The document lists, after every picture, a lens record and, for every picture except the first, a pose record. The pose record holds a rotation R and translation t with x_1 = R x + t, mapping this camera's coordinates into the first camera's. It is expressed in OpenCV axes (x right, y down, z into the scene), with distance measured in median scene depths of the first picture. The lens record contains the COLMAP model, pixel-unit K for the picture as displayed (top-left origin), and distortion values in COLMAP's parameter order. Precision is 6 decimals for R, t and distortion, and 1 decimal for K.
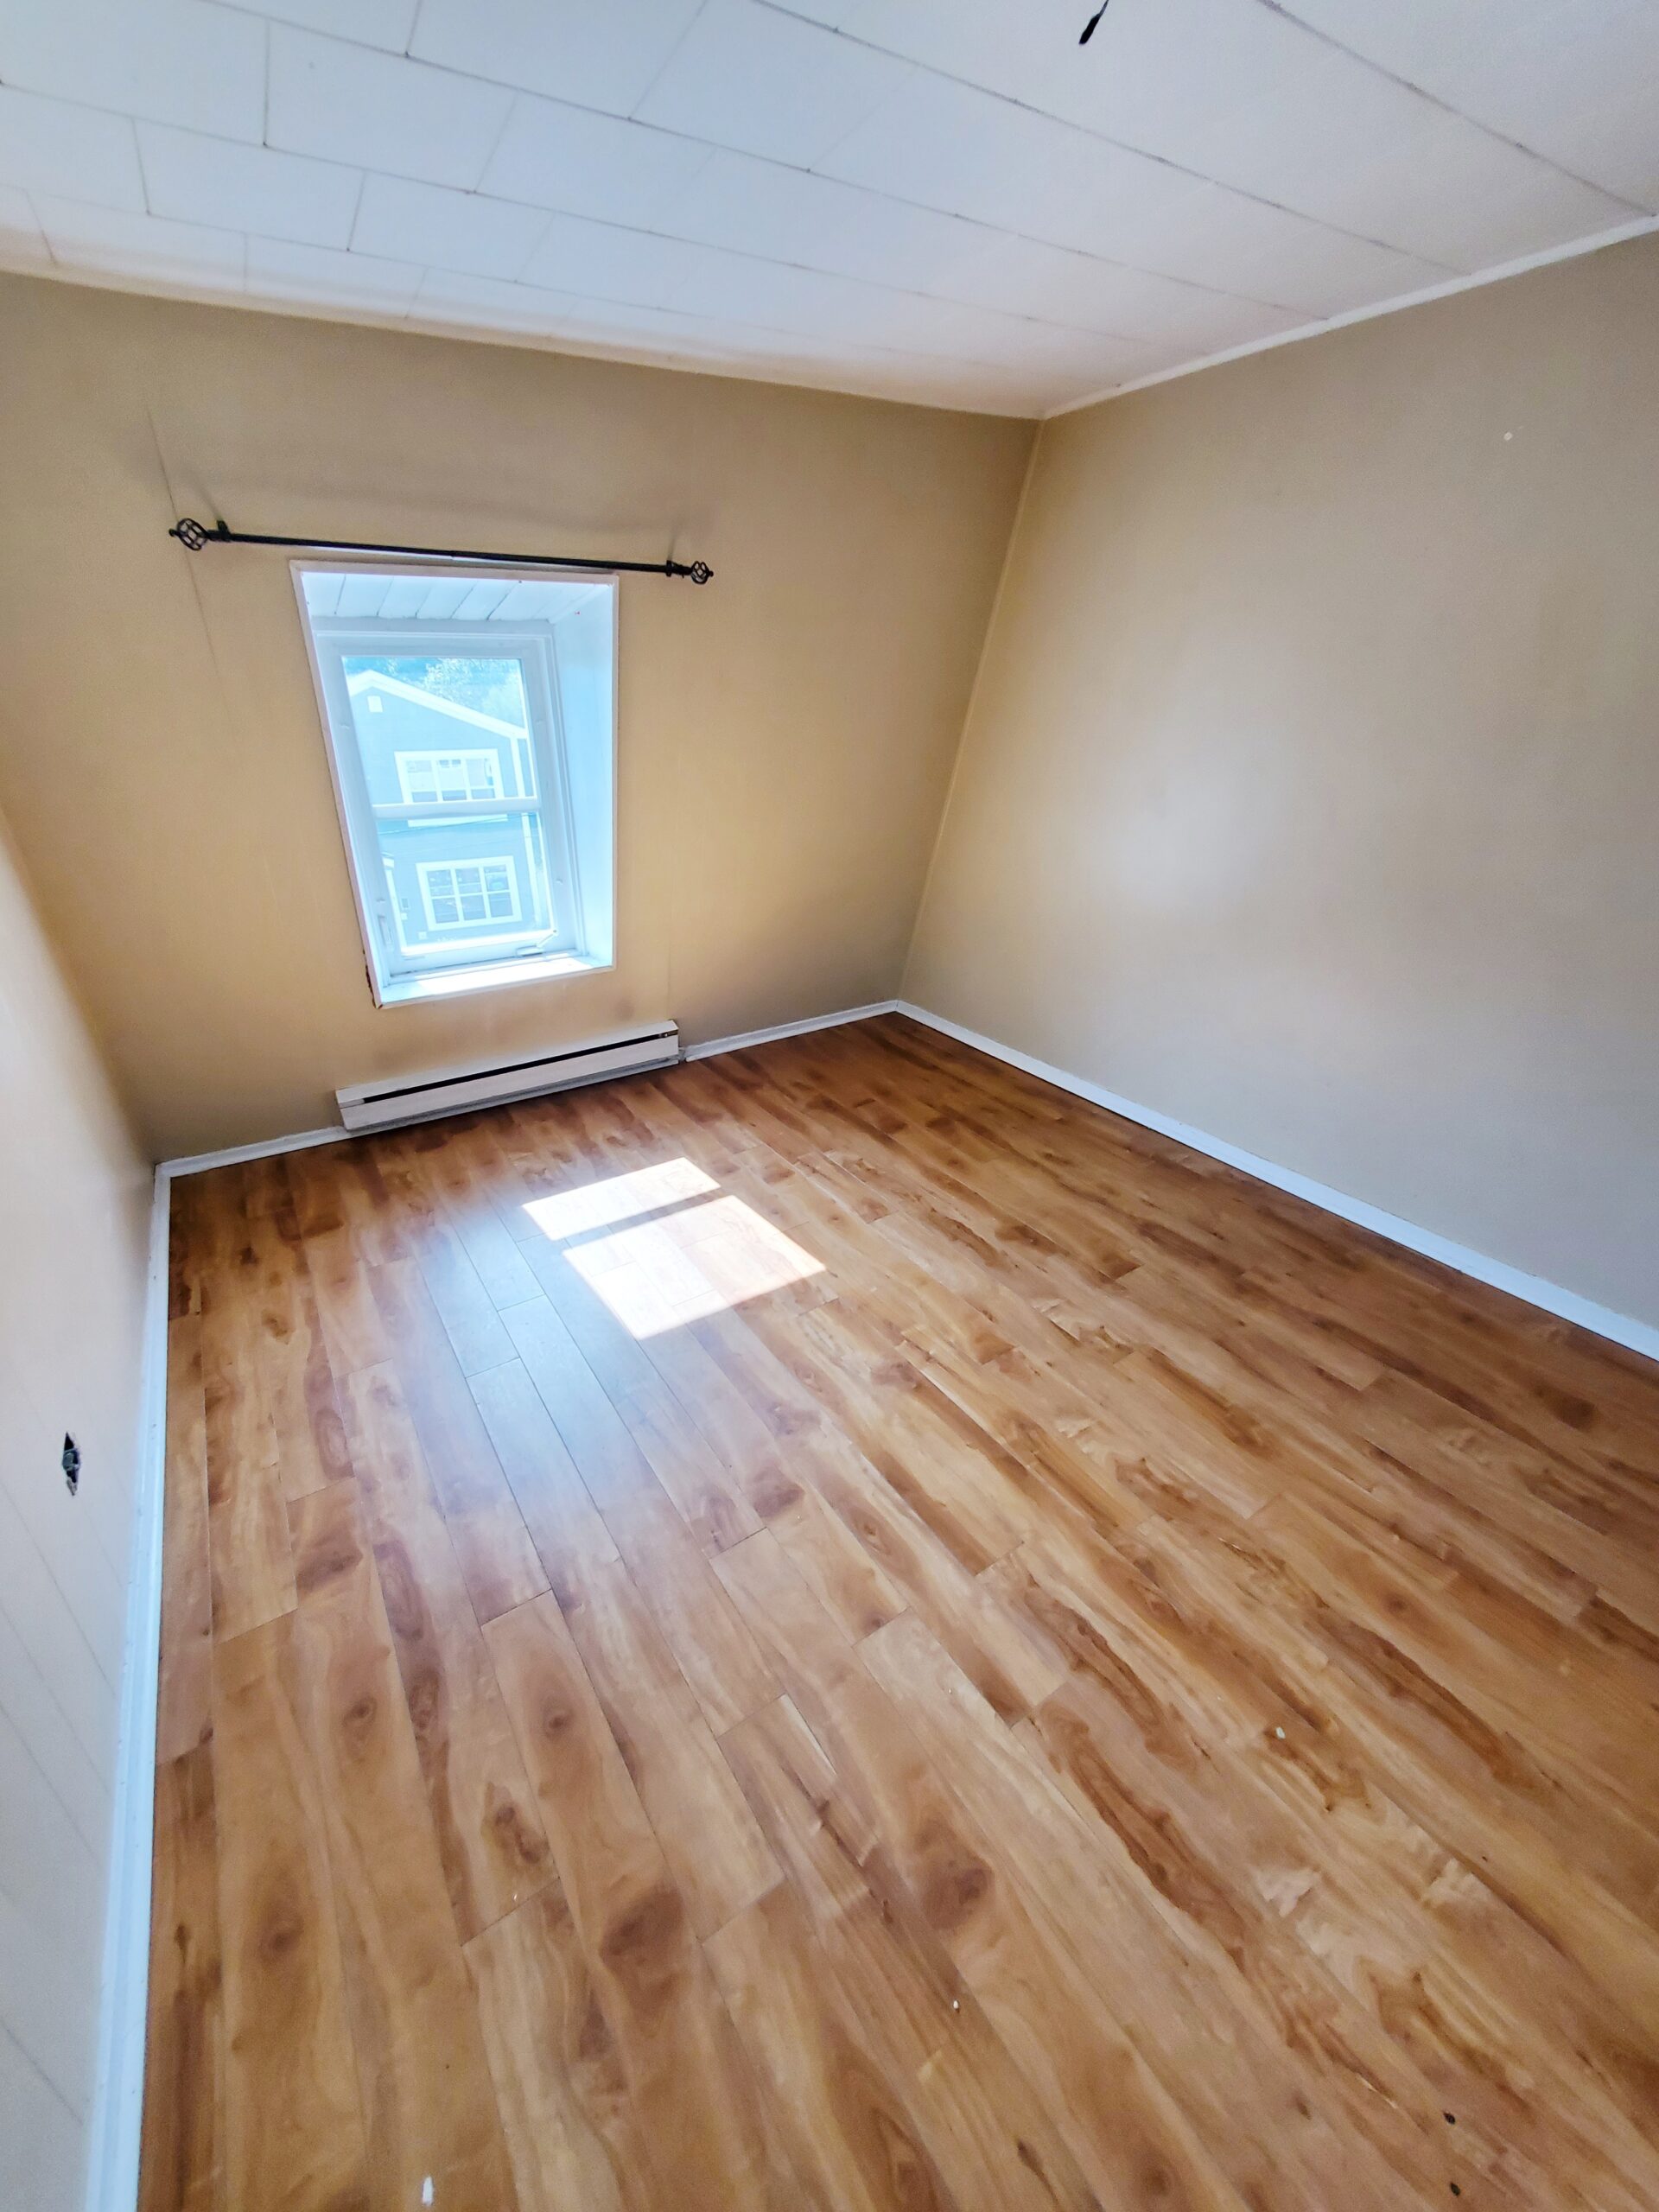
lens RADIAL K [[894.1, 0, 829.5], [0, 894.1, 1106.0], [0, 0, 1]] dist [0.000232, 0.000167]
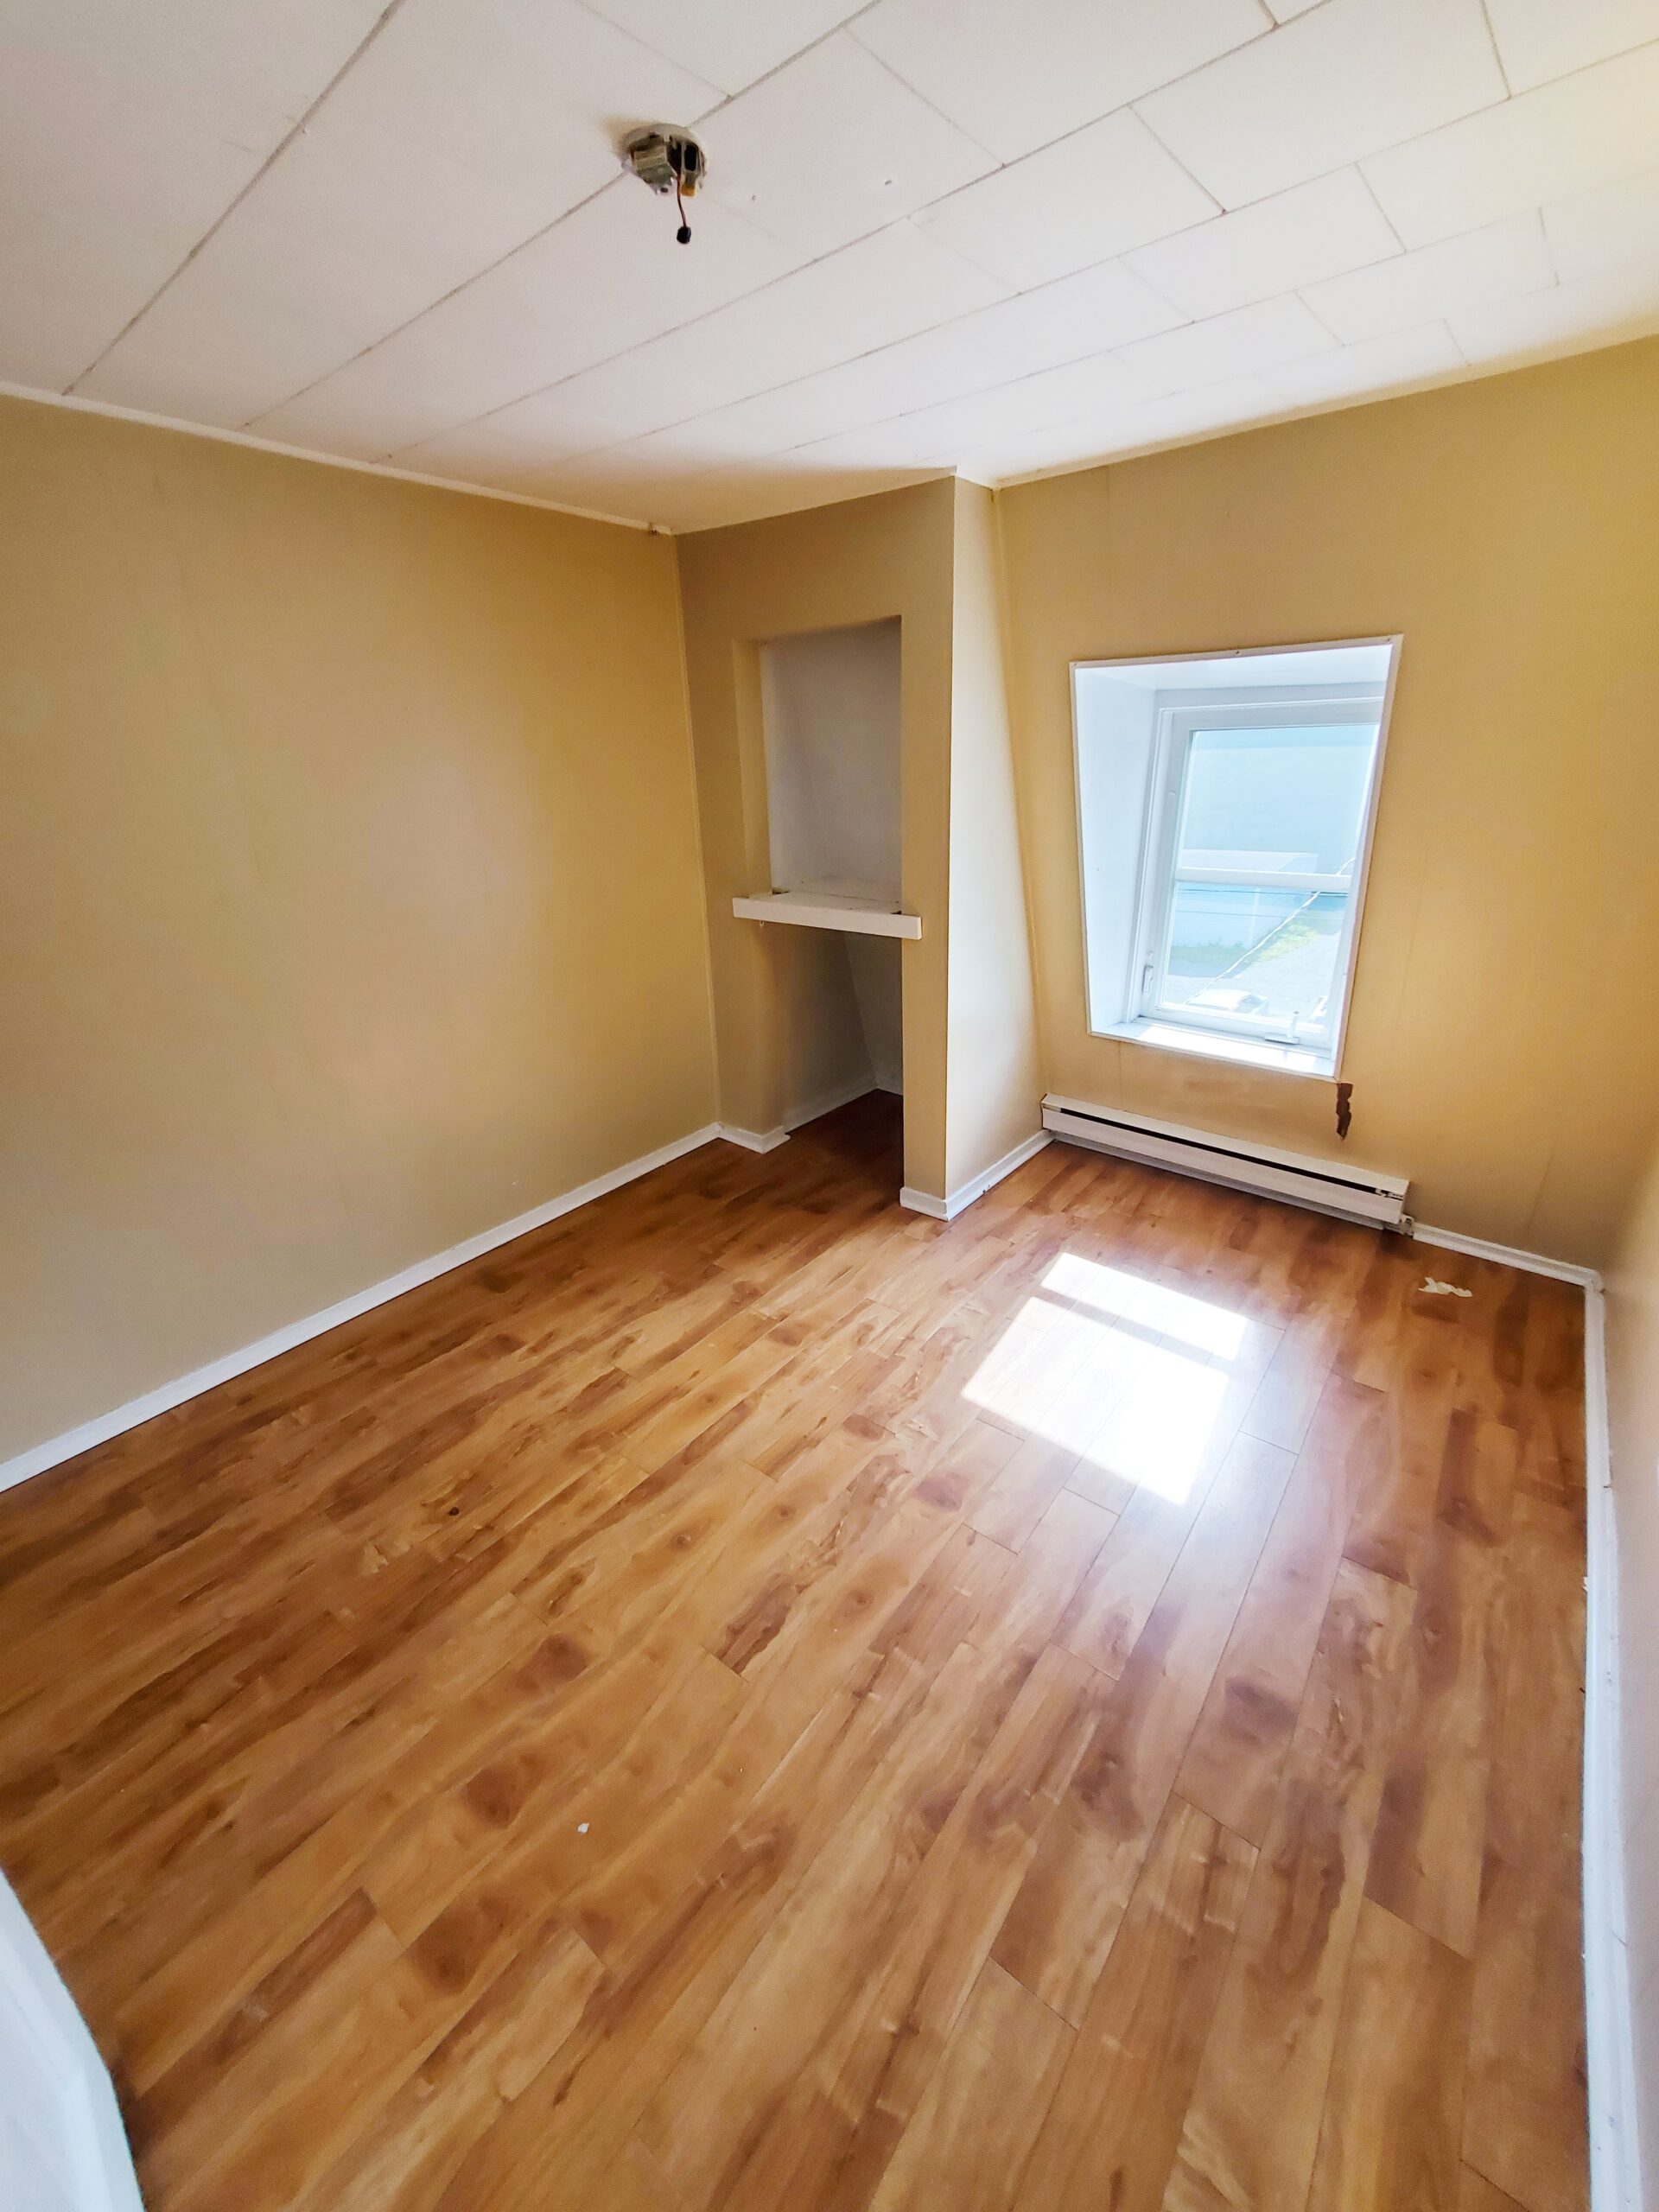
lens RADIAL K [[909.6, 0, 832.4], [0, 909.6, 1086.7], [0, 0, 1]] dist [-0.000167, -0.015529]
pose [[0.273918, 0.317228, -0.907929, 0.447820], [-0.416232, 0.890148, 0.185439, -0.129199], [0.867018, 0.327114, 0.375868, 0.323946]]
